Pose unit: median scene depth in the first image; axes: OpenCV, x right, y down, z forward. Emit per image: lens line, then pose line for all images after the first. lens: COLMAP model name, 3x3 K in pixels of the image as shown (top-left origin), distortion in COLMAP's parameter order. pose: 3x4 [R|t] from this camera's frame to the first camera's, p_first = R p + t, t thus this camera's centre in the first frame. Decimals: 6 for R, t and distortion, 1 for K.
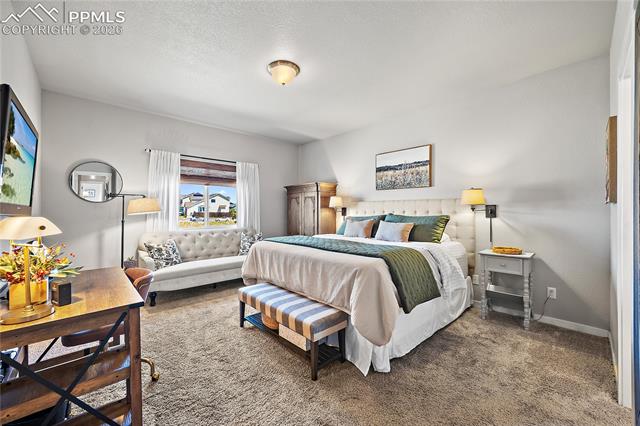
lens RADIAL K [[253.5, 0, 317.6], [0, 253.5, 205.1], [0, 0, 1]] dist [0.000507, 0.000065]
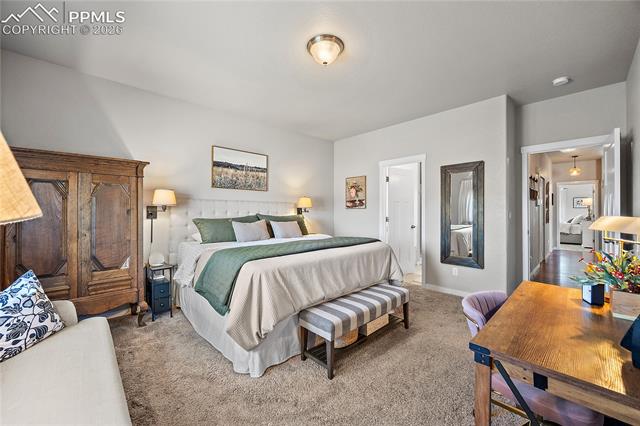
lens RADIAL K [[253.5, 0, 317.6], [0, 253.5, 205.1], [0, 0, 1]] dist [0.000507, 0.000065]
pose [[0.013039, 0.026154, 0.999573, -0.745228], [-0.021918, 0.999425, -0.025864, 0.018842], [-0.999675, -0.021571, 0.013605, 0.763104]]
